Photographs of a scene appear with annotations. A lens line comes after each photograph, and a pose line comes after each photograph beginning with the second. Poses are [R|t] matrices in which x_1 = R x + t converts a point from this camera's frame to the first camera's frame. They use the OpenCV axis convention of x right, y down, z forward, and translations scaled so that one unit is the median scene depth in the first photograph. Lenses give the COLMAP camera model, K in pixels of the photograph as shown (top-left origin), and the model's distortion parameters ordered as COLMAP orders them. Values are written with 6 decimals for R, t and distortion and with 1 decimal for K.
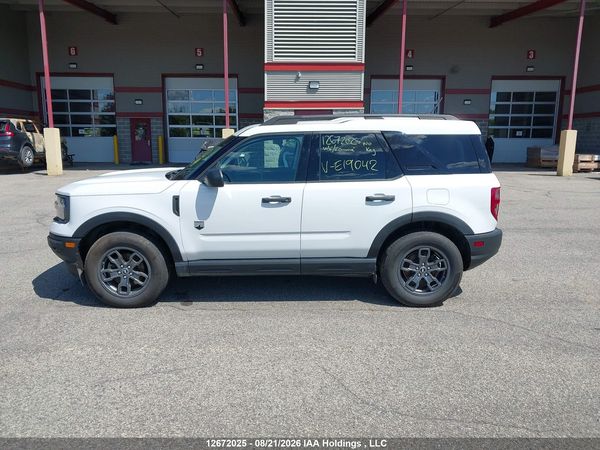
lens RADIAL K [[469.6, 0, 295.8], [0, 469.6, 221.7], [0, 0, 1]] dist [0.013406, -0.007892]
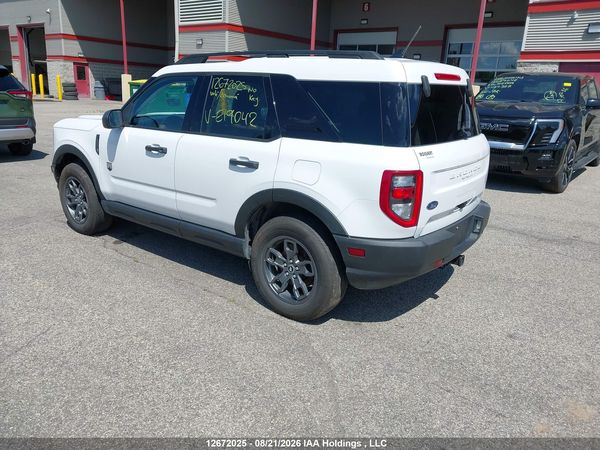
lens RADIAL K [[469.6, 0, 295.8], [0, 469.6, 221.7], [0, 0, 1]] dist [0.013406, -0.007892]
pose [[0.777710, 0.200972, -0.595632, 0.704356], [-0.151365, 0.979508, 0.132860, -0.068379], [0.610128, -0.013169, 0.792194, 0.431549]]
